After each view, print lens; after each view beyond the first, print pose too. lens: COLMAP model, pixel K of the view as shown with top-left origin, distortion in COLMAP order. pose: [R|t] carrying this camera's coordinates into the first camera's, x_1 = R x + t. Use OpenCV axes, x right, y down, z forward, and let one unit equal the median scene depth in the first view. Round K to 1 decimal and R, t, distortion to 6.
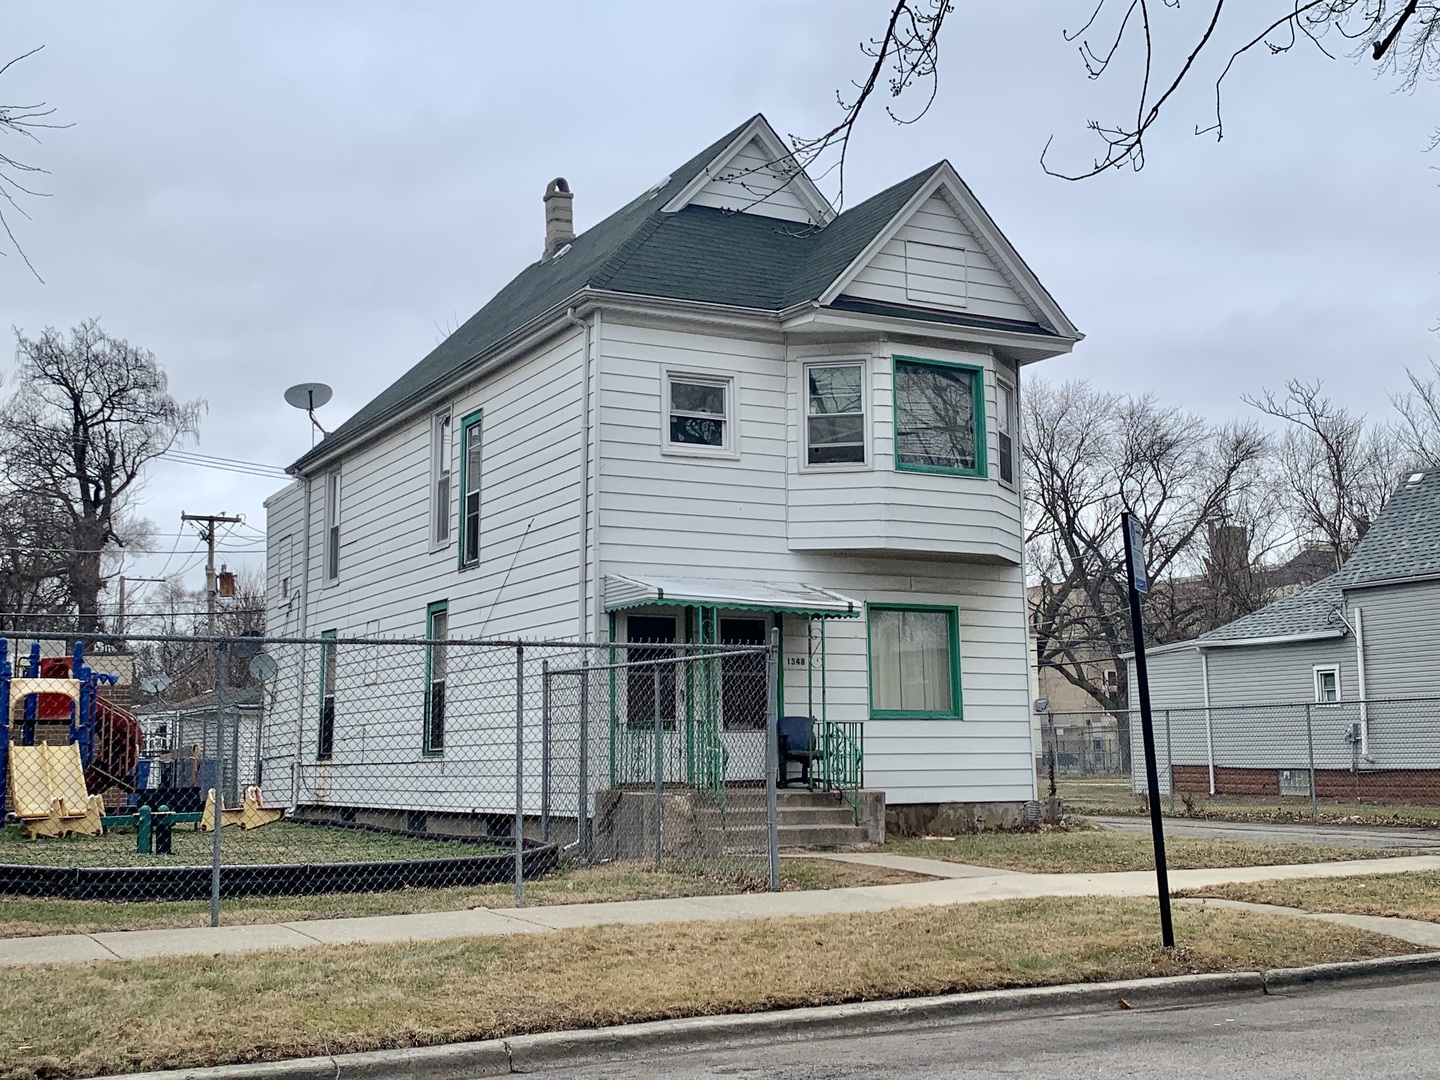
lens RADIAL K [[1683.6, 0, 720.0], [0, 1683.6, 540.0], [0, 0, 1]] dist [0.185600, 0.002332]
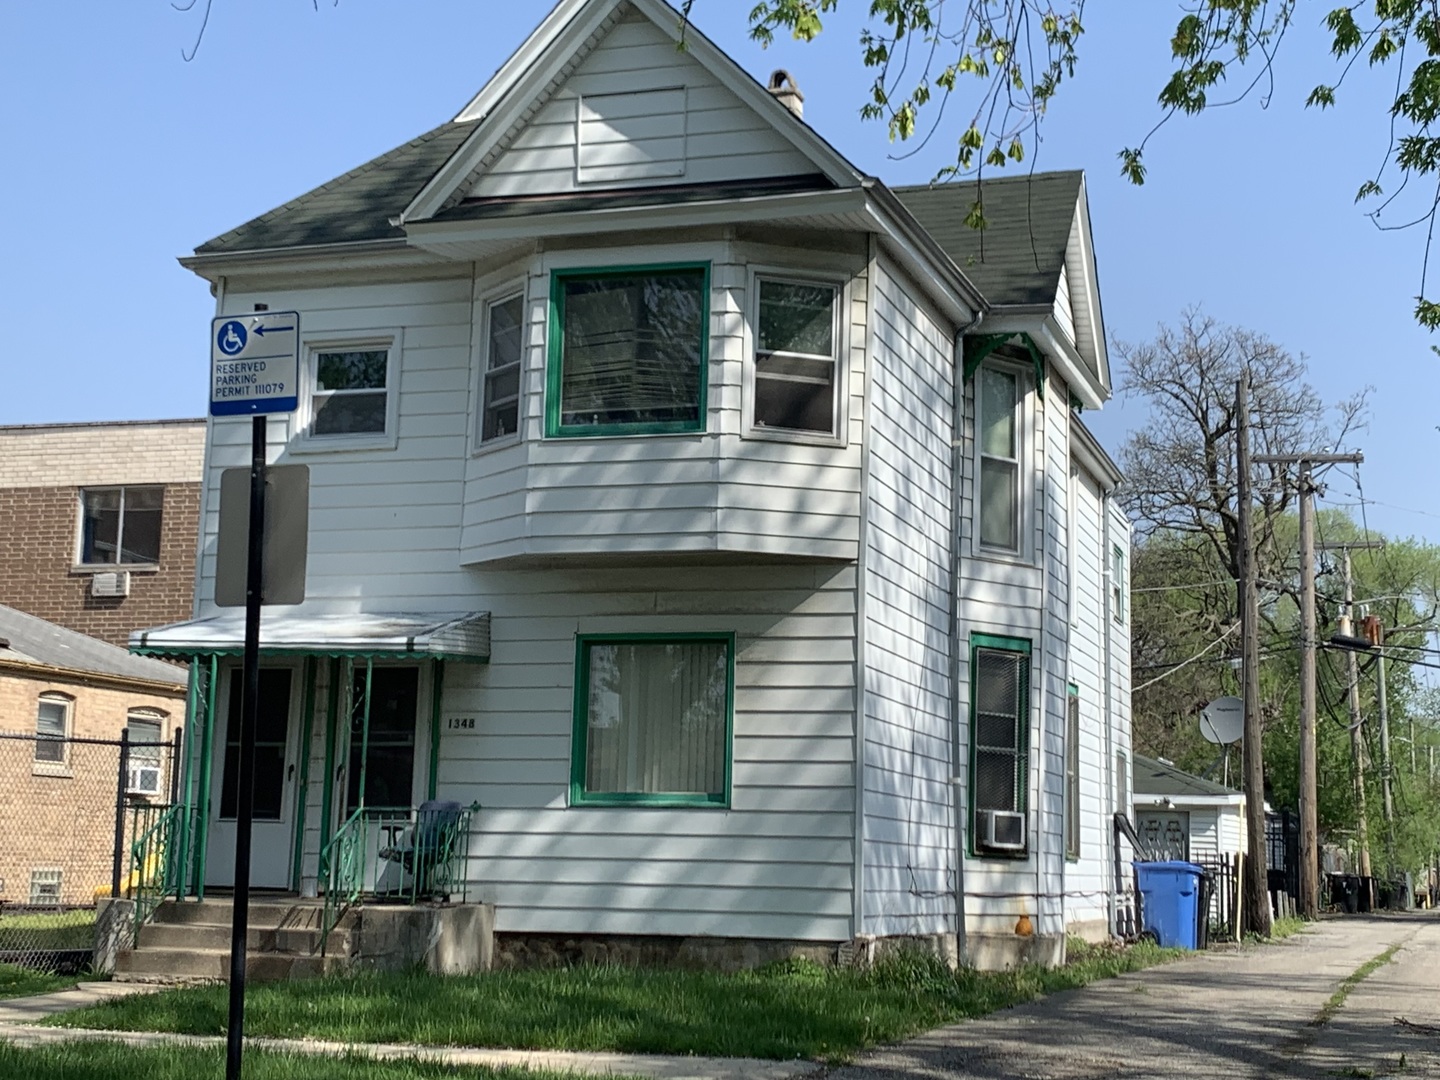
lens RADIAL K [[2205.9, 0, 720.0], [0, 2205.9, 540.0], [0, 0, 1]] dist [0.160876, 0.021914]
pose [[0.681783, -0.076983, -0.727492, 0.792058], [0.063548, 0.996921, -0.045939, 0.044469], [0.728789, -0.014910, 0.684576, 0.441112]]
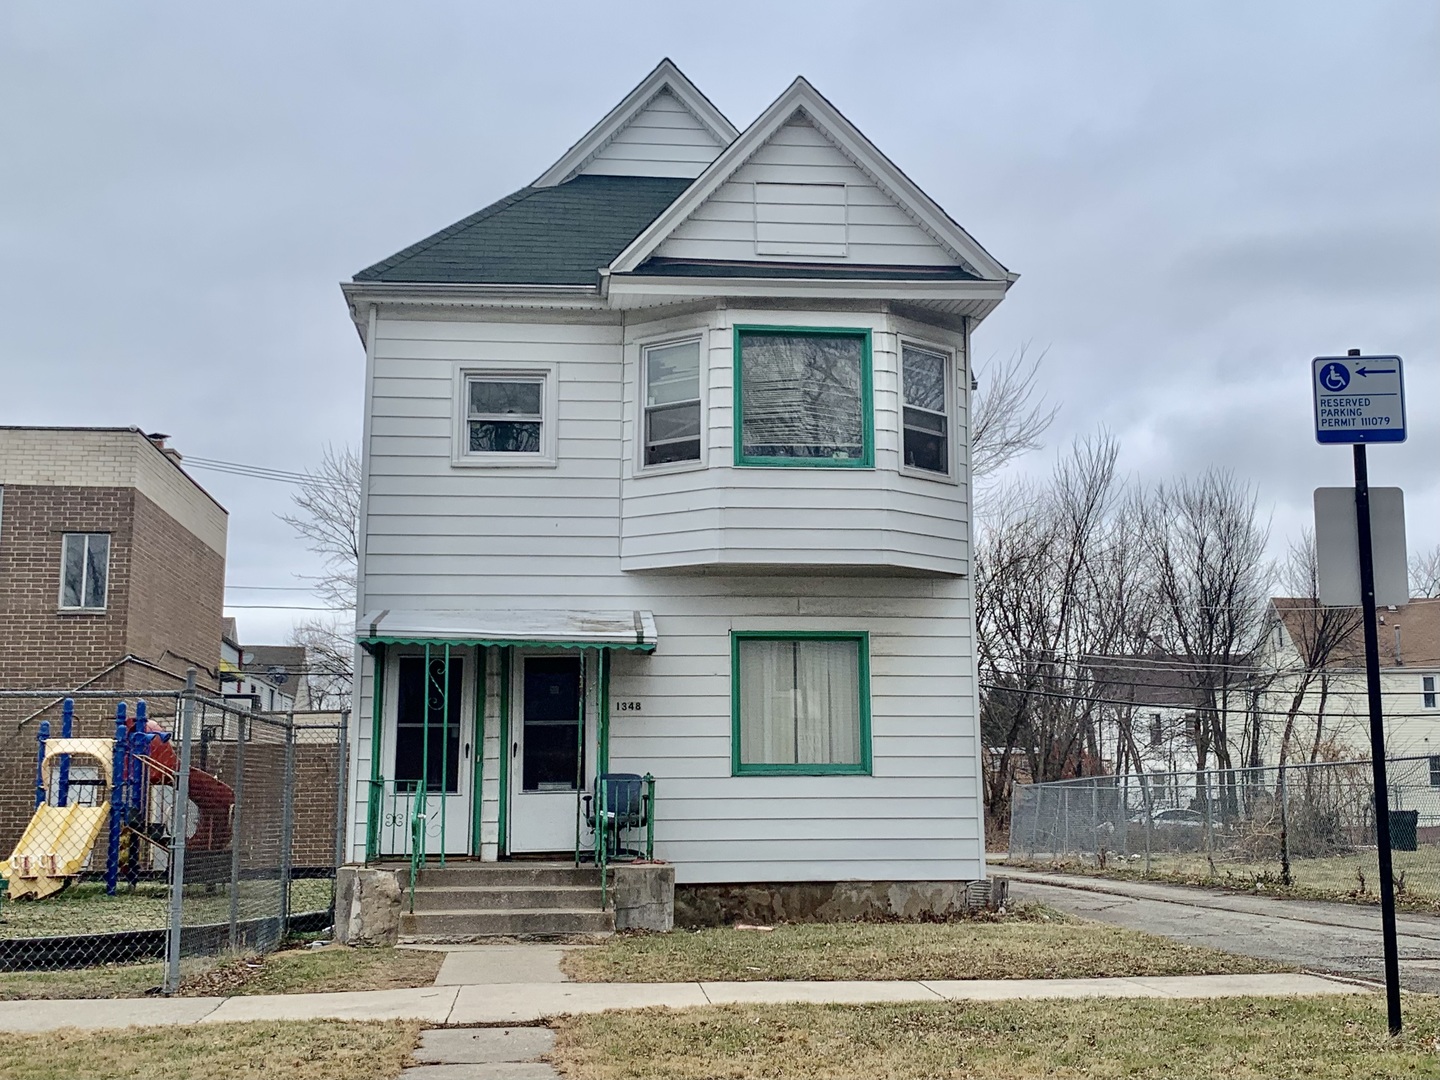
lens RADIAL K [[1756.4, 0, 723.3], [0, 1756.4, 543.2], [0, 0, 1]] dist [0.173477, 0.006311]
pose [[0.921672, -0.055621, -0.383963, 0.417914], [0.046263, 0.998365, -0.033574, 0.023359], [0.385202, 0.013181, 0.922738, 0.222179]]
